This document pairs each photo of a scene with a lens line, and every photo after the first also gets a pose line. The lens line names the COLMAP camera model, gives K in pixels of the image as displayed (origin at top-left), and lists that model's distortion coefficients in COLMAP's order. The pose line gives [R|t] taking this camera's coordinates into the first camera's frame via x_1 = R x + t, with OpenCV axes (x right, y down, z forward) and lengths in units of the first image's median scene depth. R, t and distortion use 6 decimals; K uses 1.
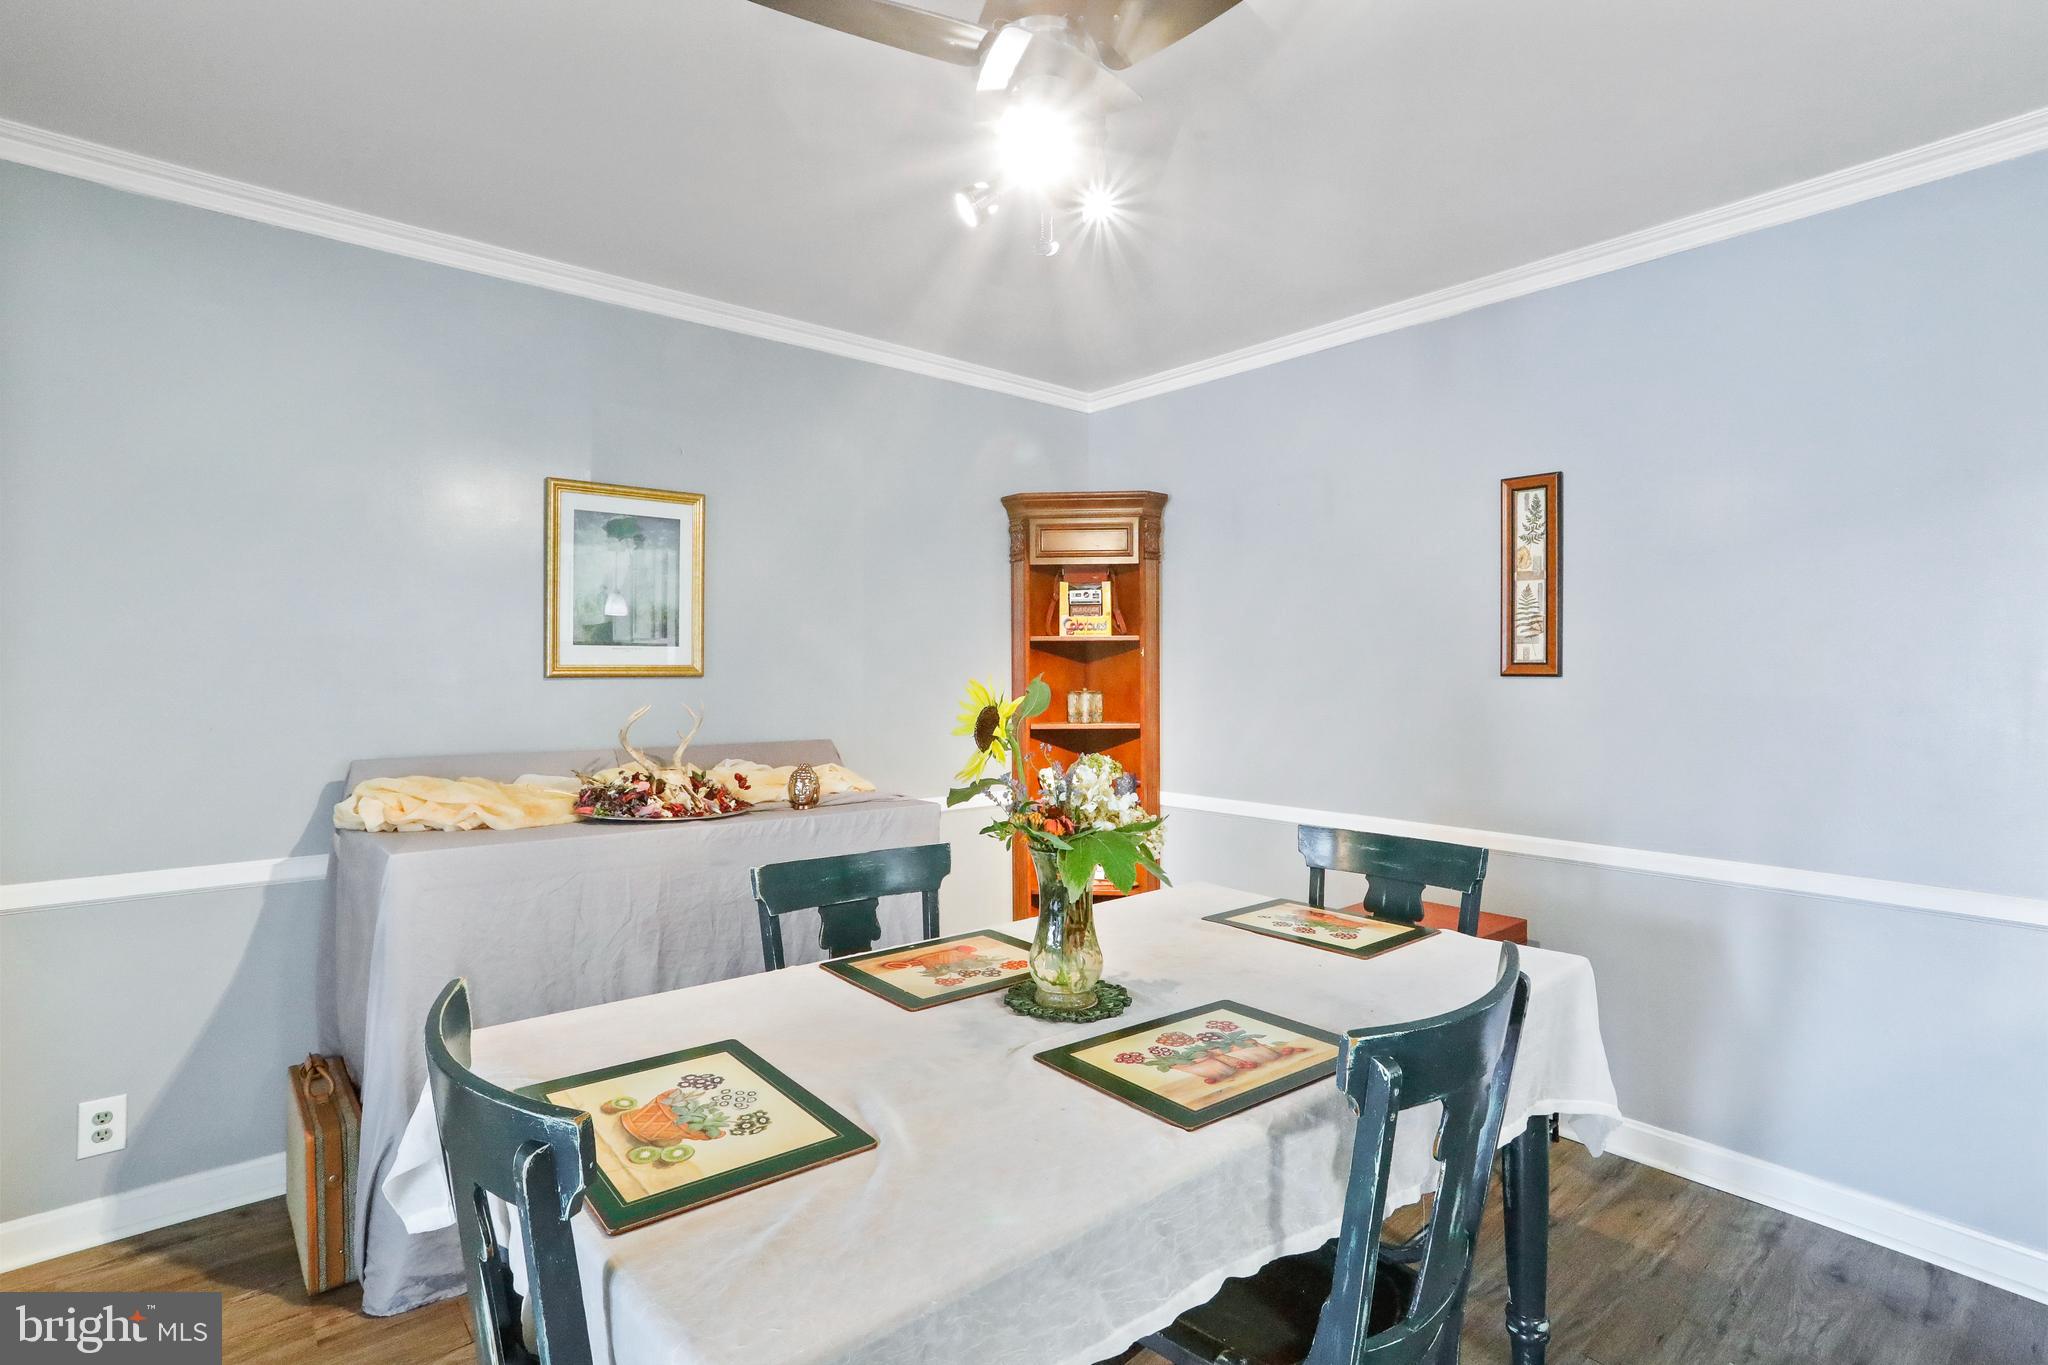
lens RADIAL K [[994.1, 0, 1025.8], [0, 994.1, 672.0], [0, 0, 1]] dist [-0.040953, 0.018929]
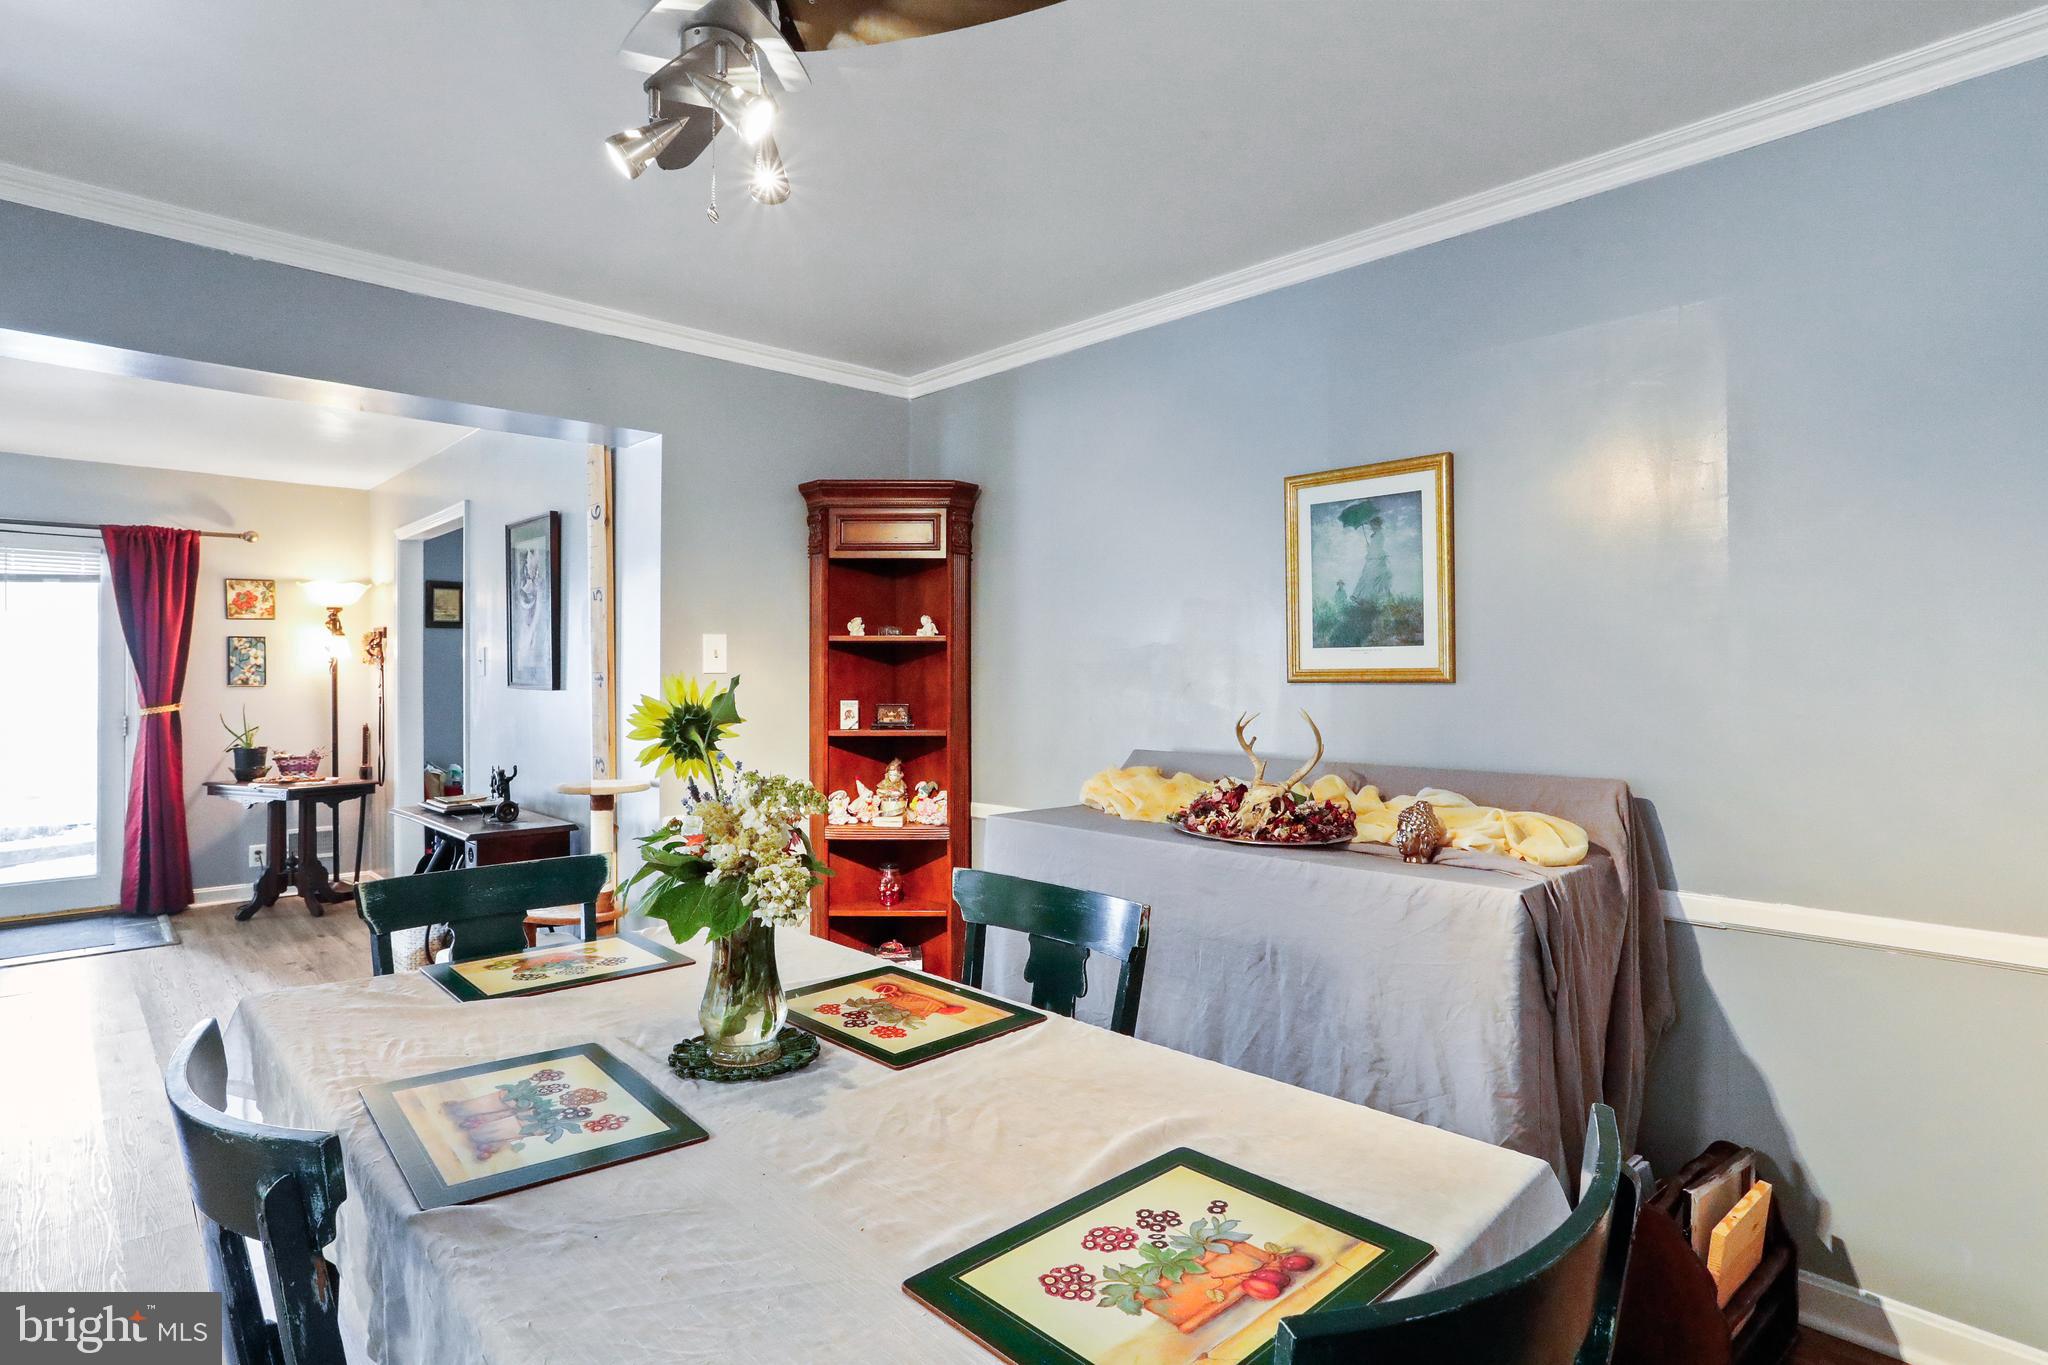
lens RADIAL K [[1062.2, 0, 1005.3], [0, 1062.2, 671.3], [0, 0, 1]] dist [-0.025068, 0.007693]
pose [[0.046161, -0.005157, -0.998921, 0.645595], [0.000737, 0.999987, -0.005128, -0.000081], [0.998934, -0.000500, 0.046164, 0.779104]]
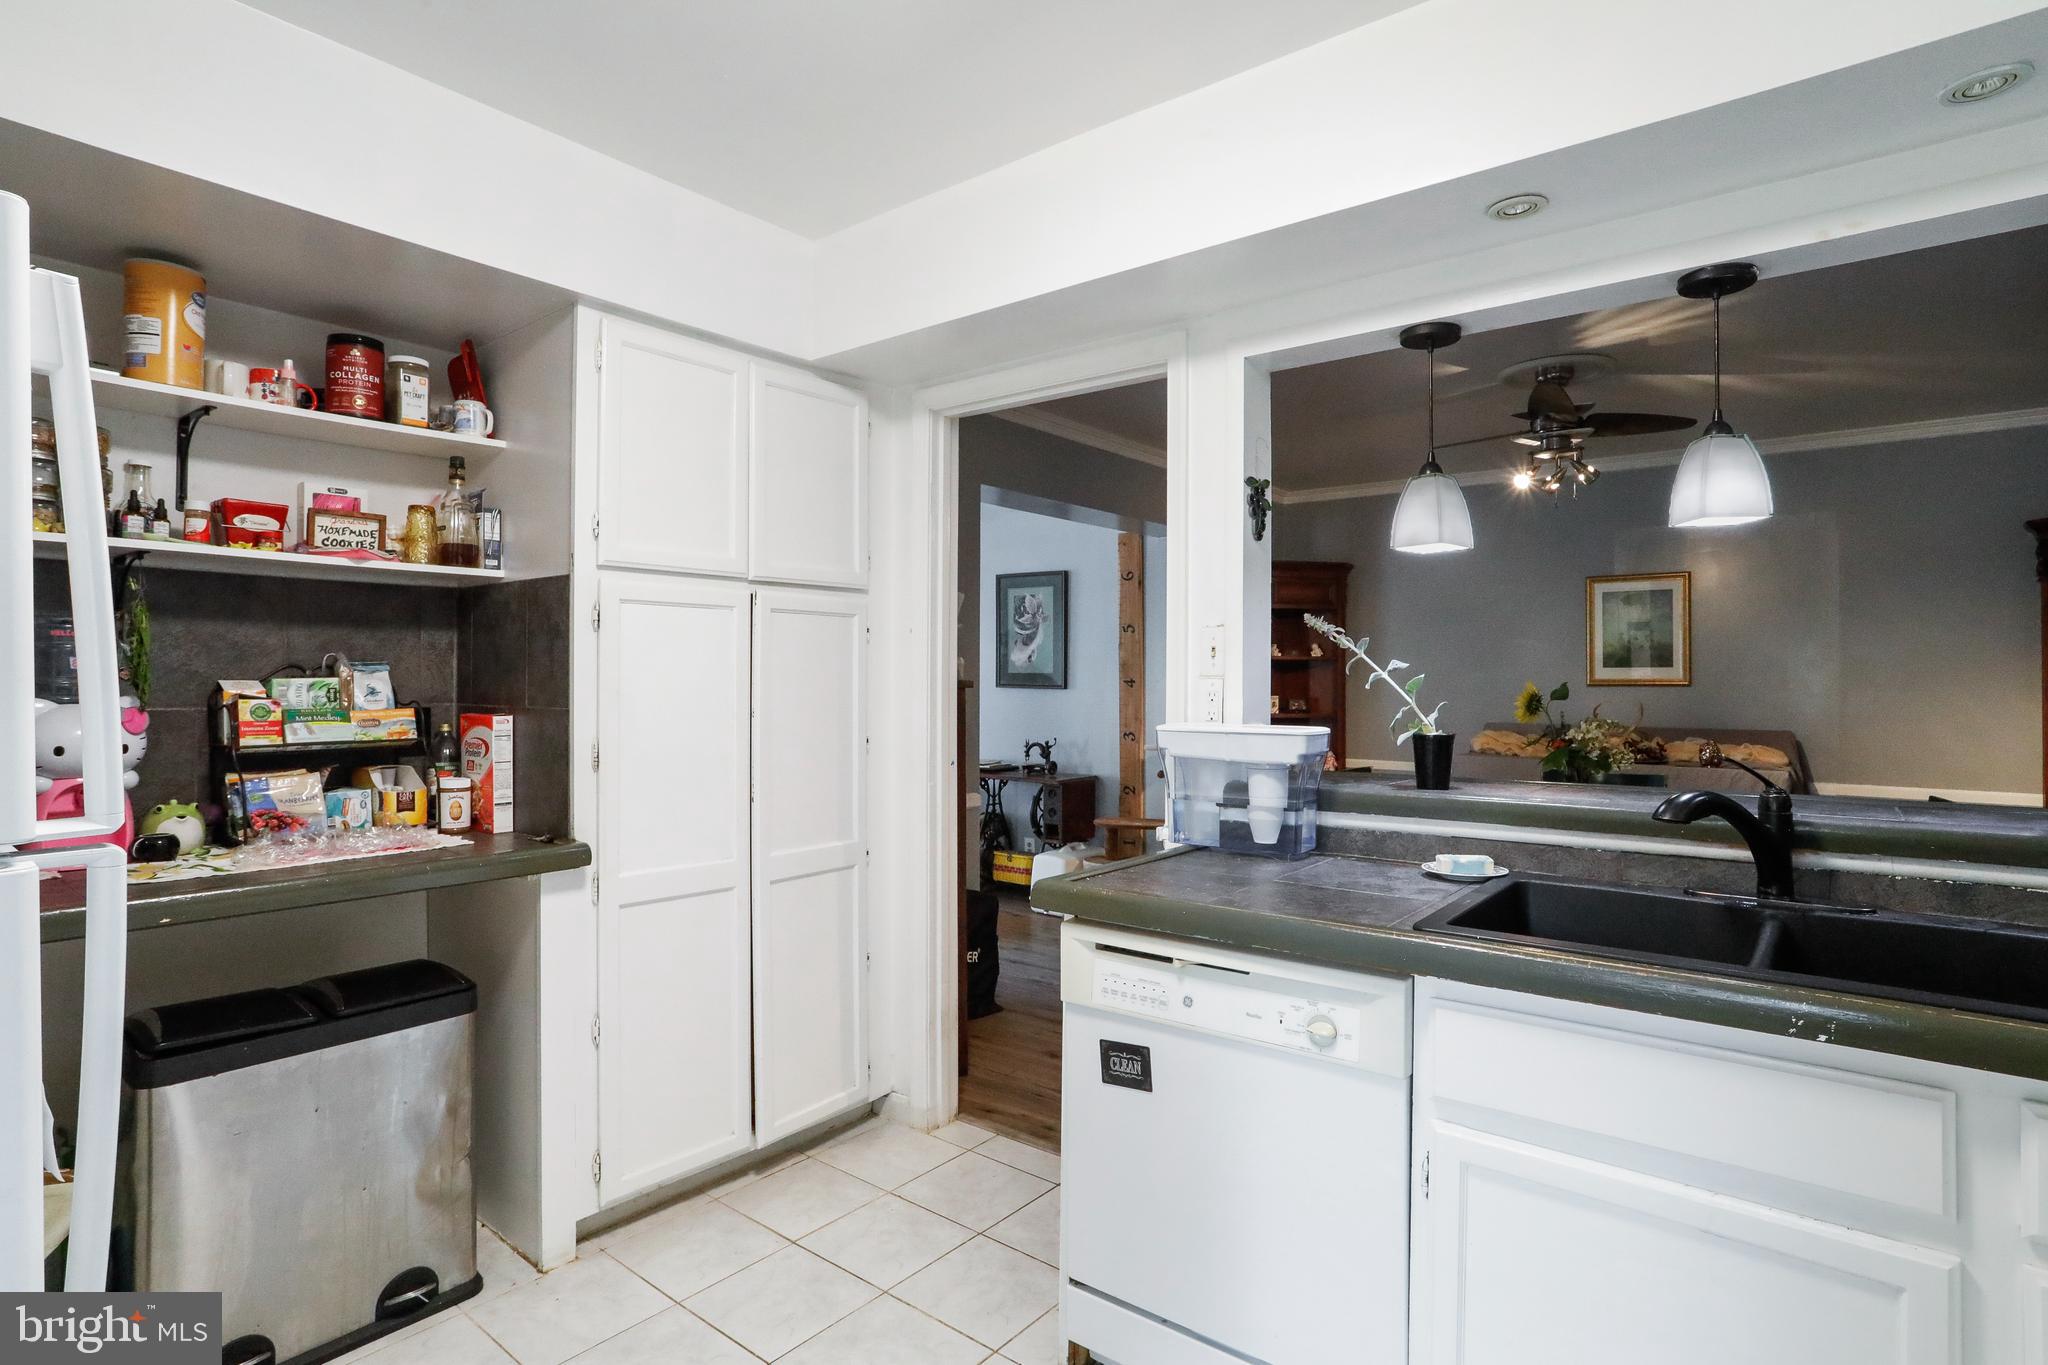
lens RADIAL K [[1062.2, 0, 1013.9], [0, 1062.2, 677.7], [0, 0, 1]] dist [-0.025068, 0.007693]
pose [[0.171420, -0.000940, -0.985198, 1.475914], [0.001359, 0.999999, -0.000718, -0.010279], [0.985197, -0.001216, 0.171421, -0.452822]]
